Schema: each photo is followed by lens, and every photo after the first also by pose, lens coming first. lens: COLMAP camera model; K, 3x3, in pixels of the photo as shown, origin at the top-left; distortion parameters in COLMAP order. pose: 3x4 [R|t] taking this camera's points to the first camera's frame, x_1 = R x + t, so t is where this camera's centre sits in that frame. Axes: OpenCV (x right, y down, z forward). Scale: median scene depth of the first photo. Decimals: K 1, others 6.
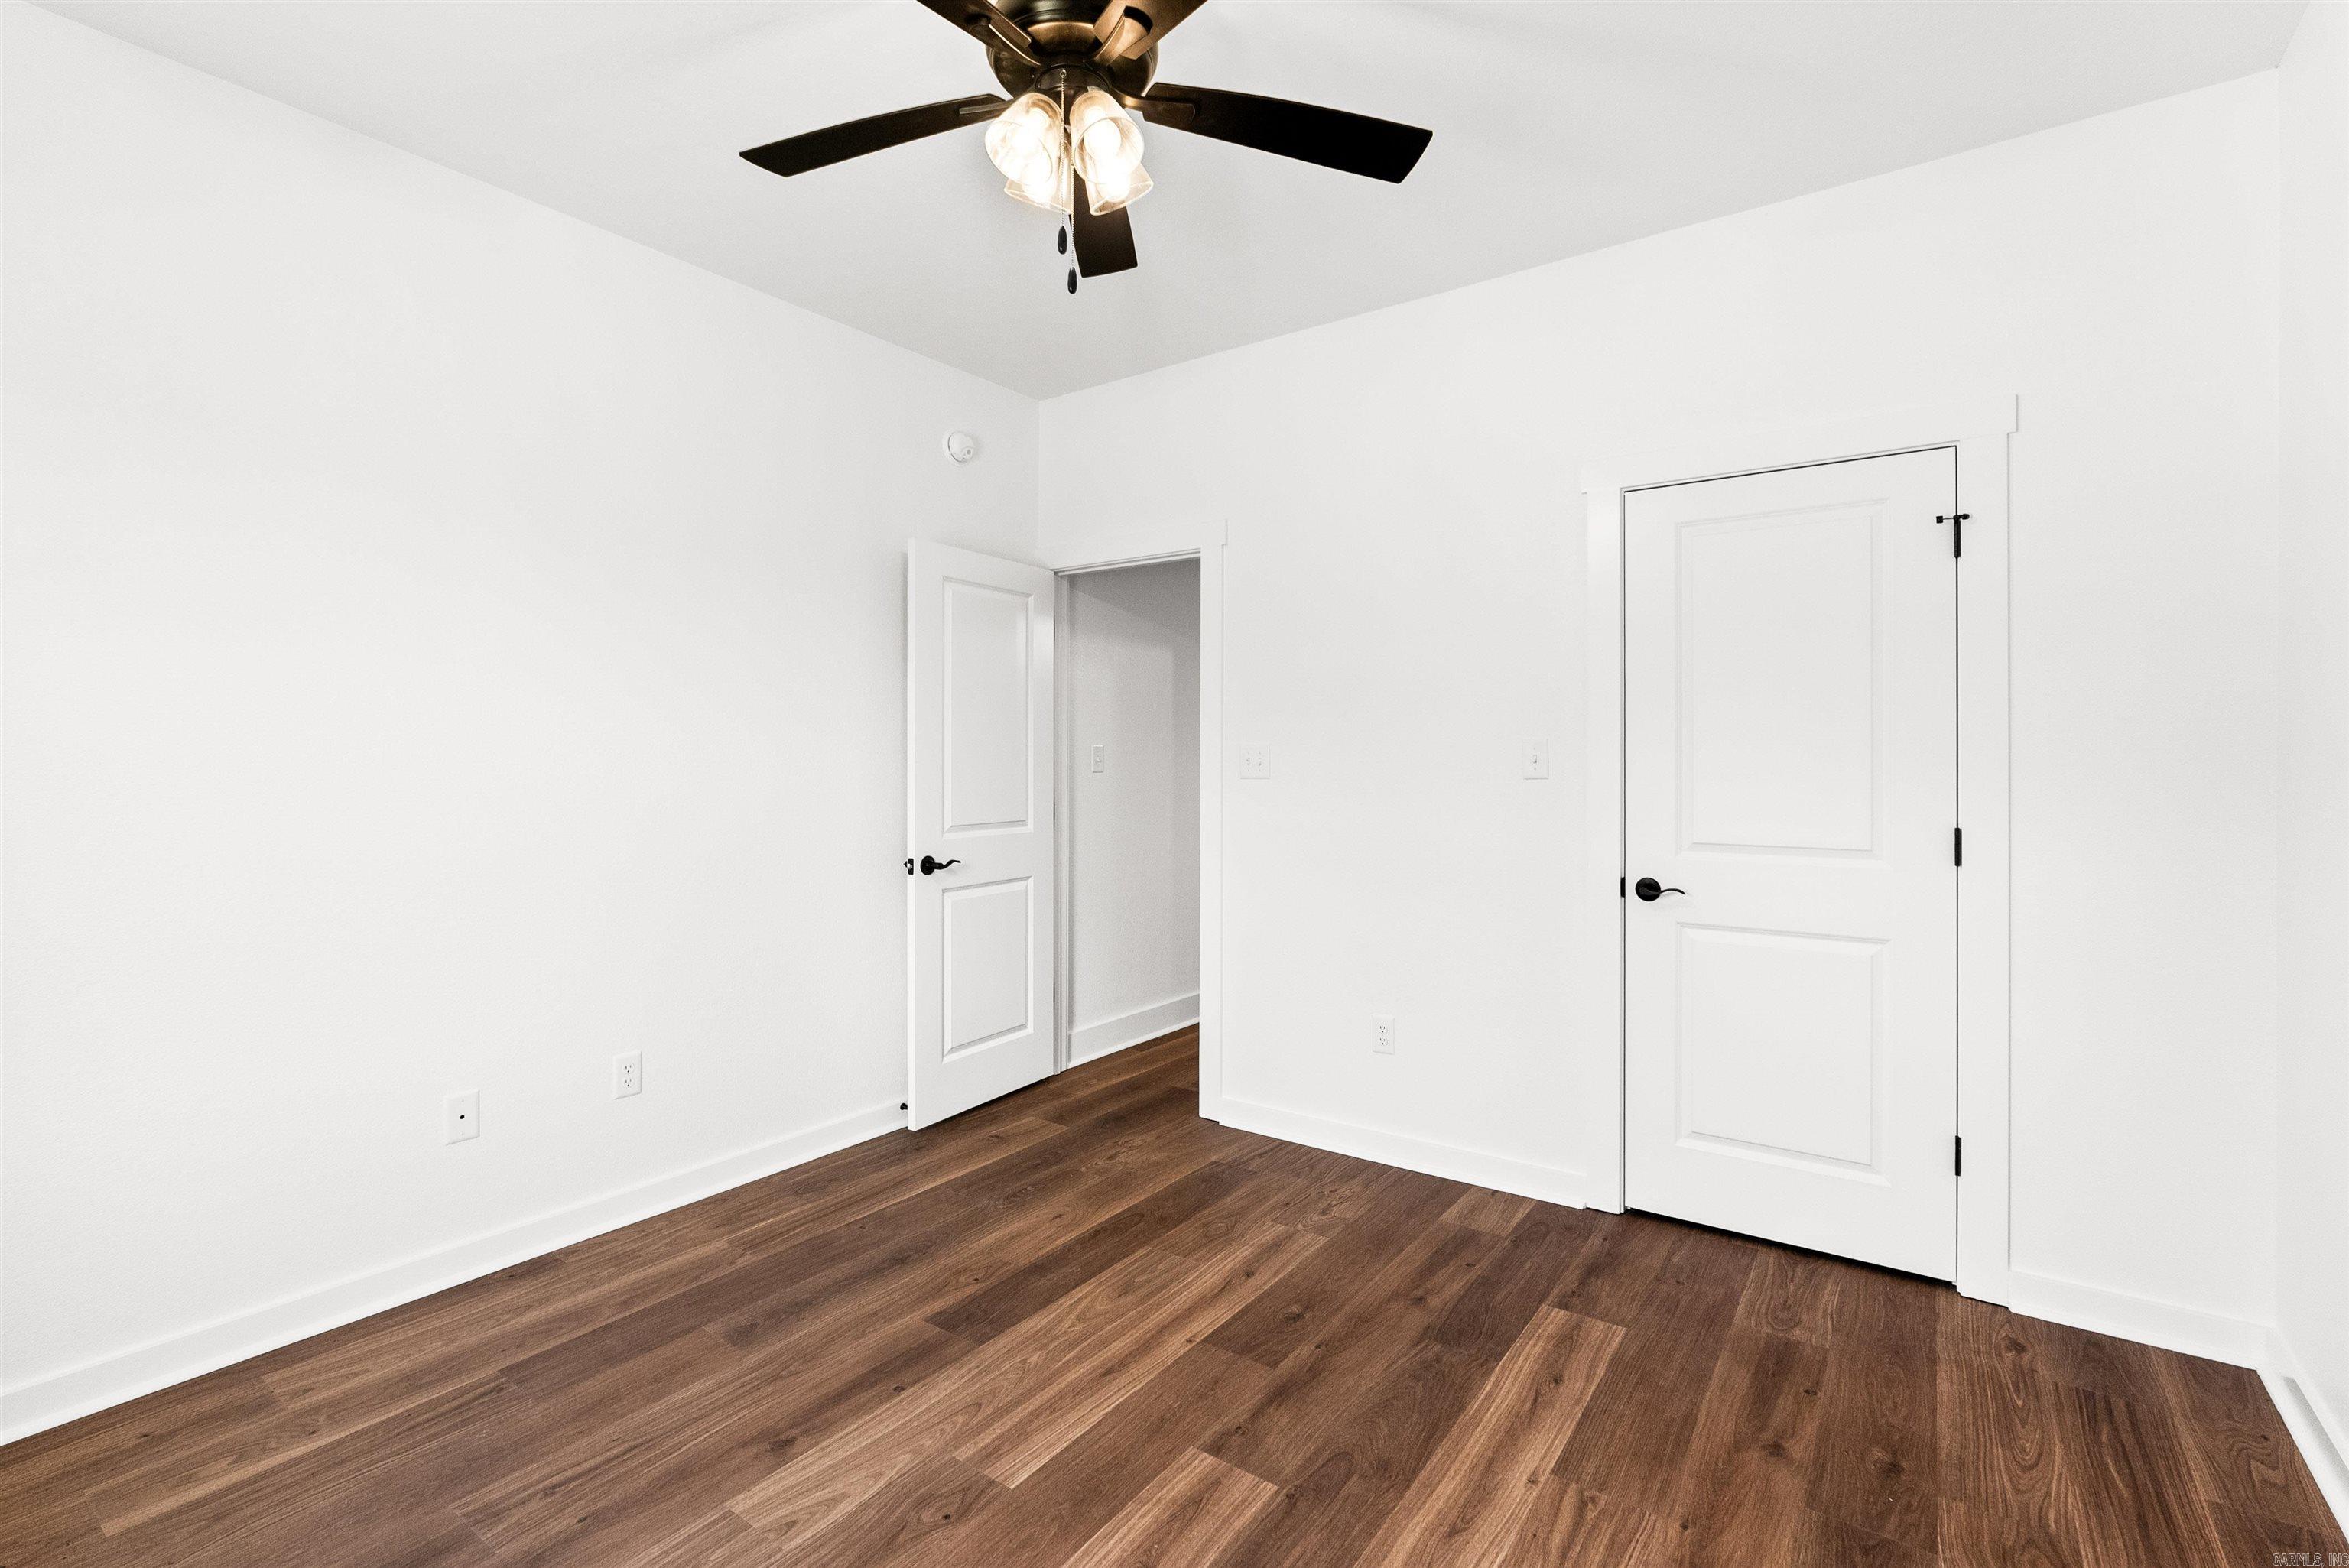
lens RADIAL K [[1041.2, 0, 1180.7], [0, 1041.2, 760.6], [0, 0, 1]] dist [-0.006339, 0.000270]
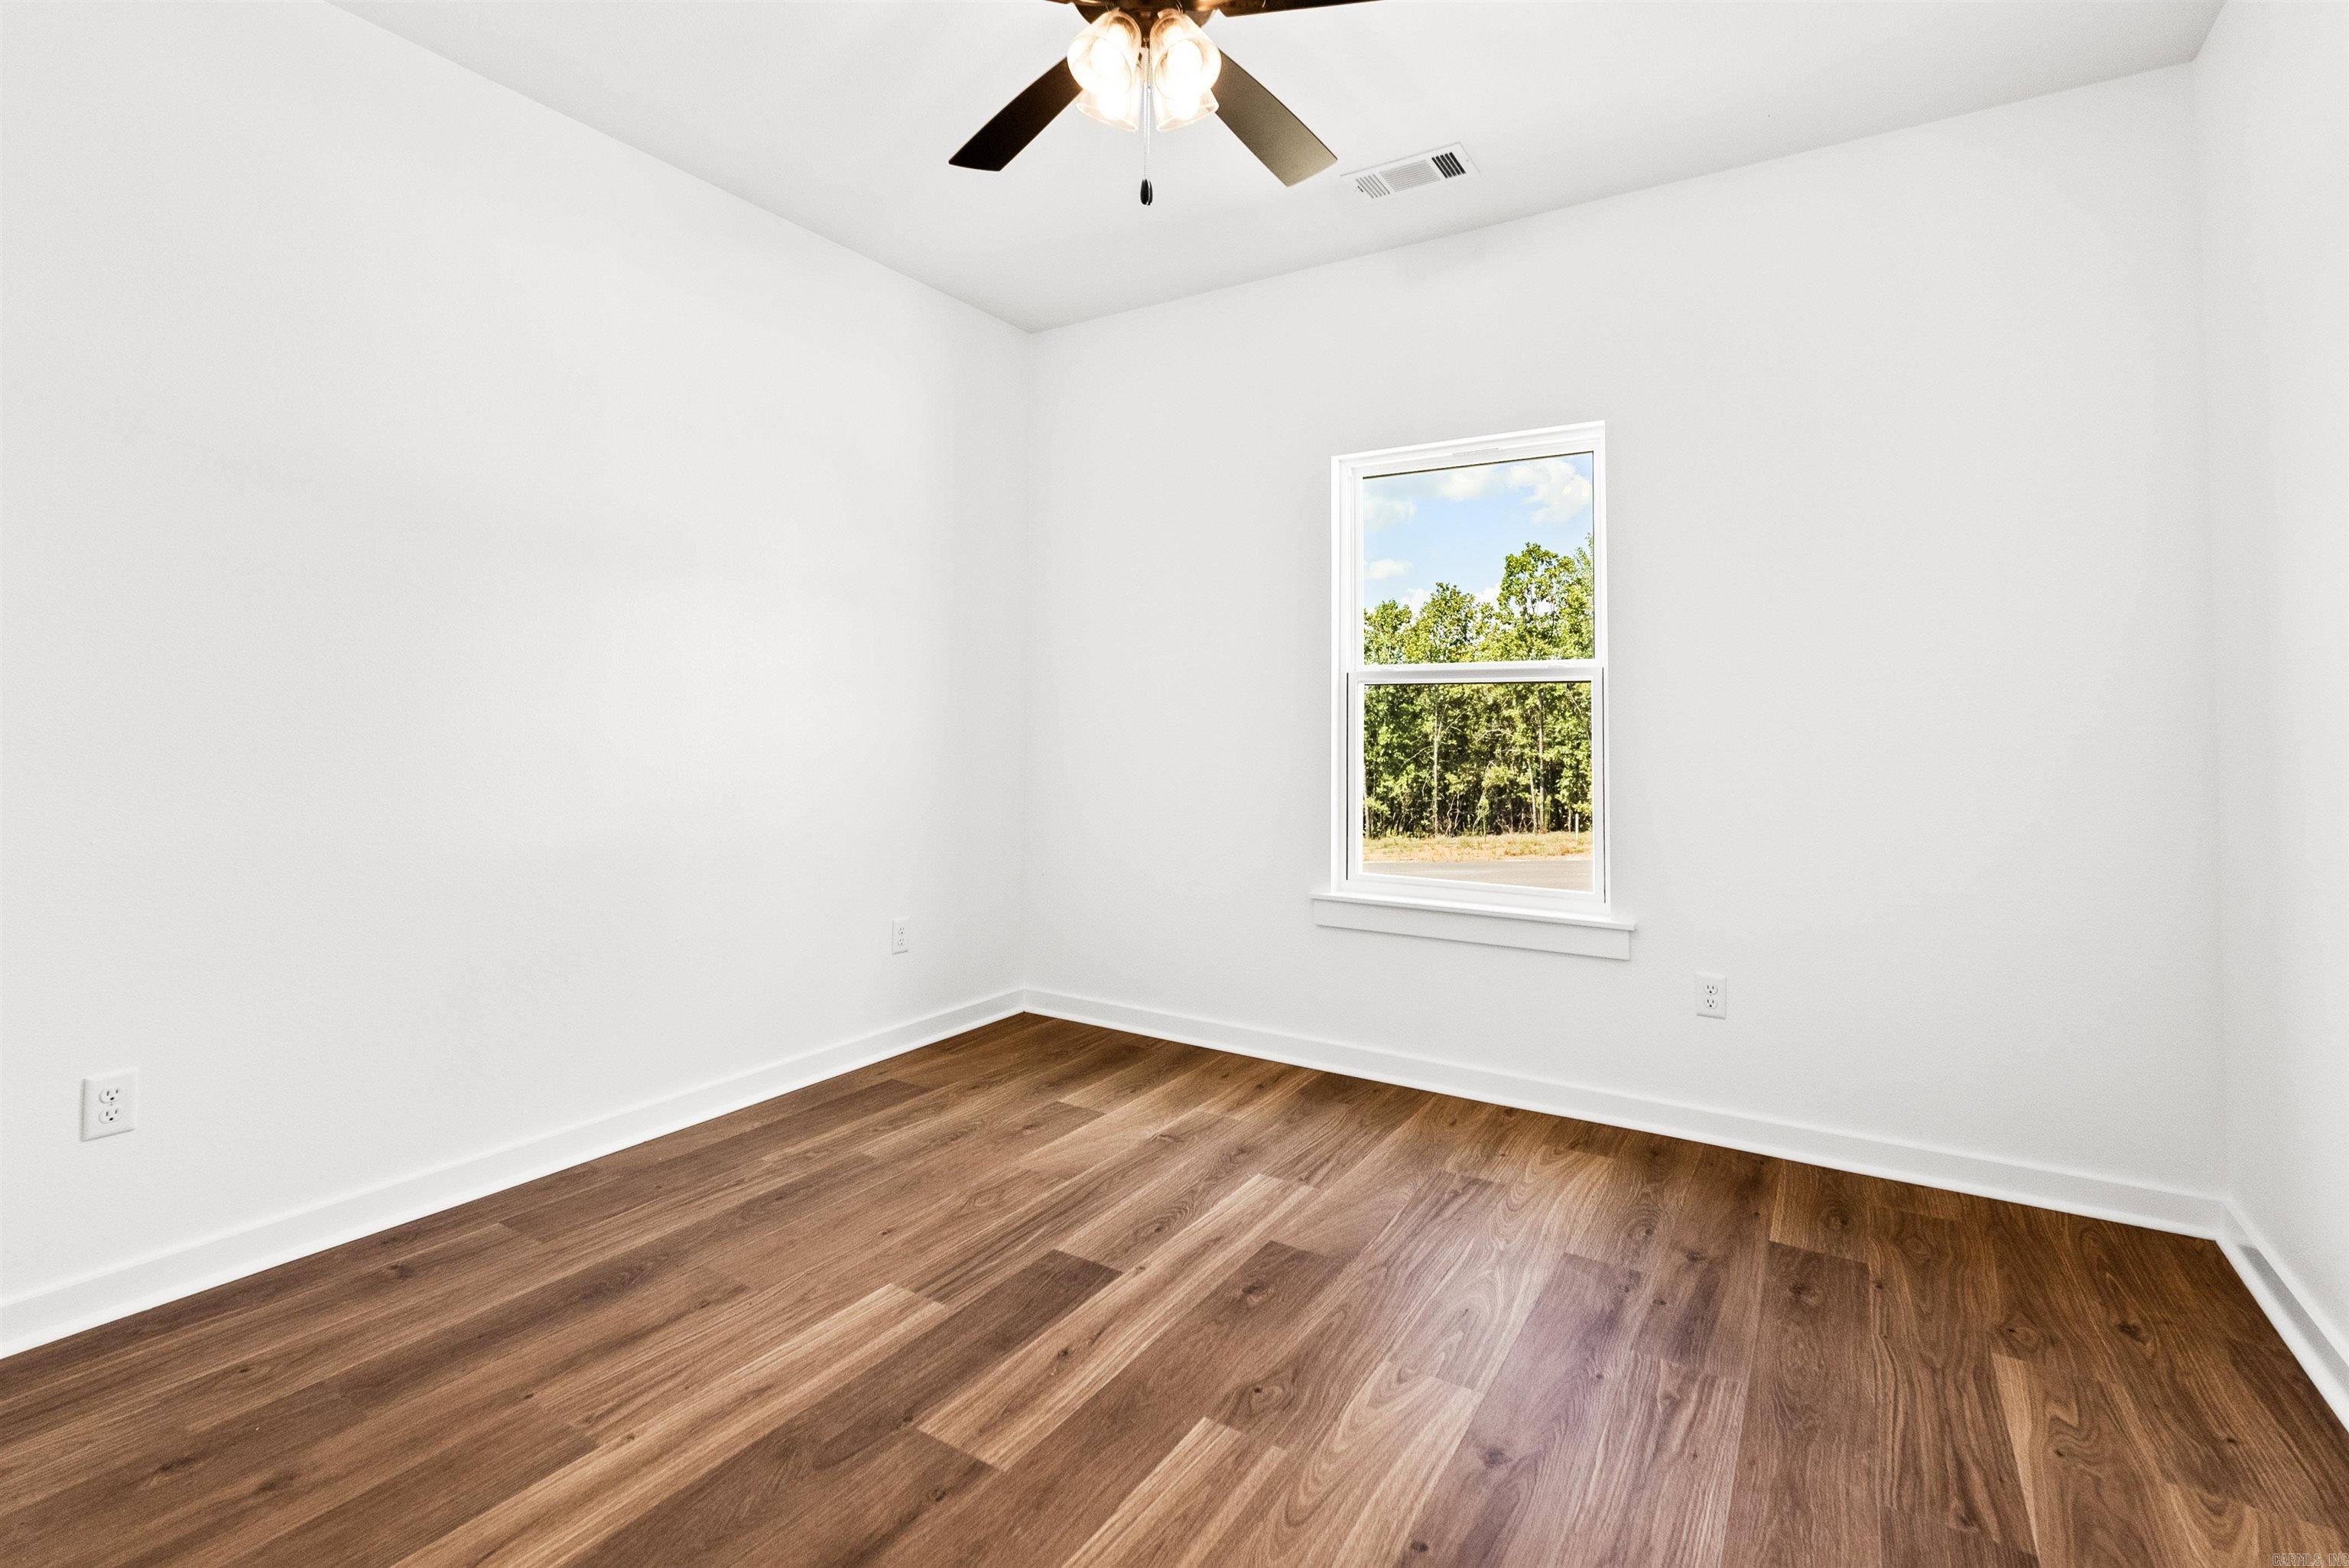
lens RADIAL K [[1041.2, 0, 1180.7], [0, 1041.2, 760.6], [0, 0, 1]] dist [-0.006339, 0.000270]
pose [[-0.997424, -0.007360, -0.071350, -0.068096], [-0.009854, 0.999351, 0.034660, 0.069287], [0.071049, 0.035274, -0.996849, 1.872855]]
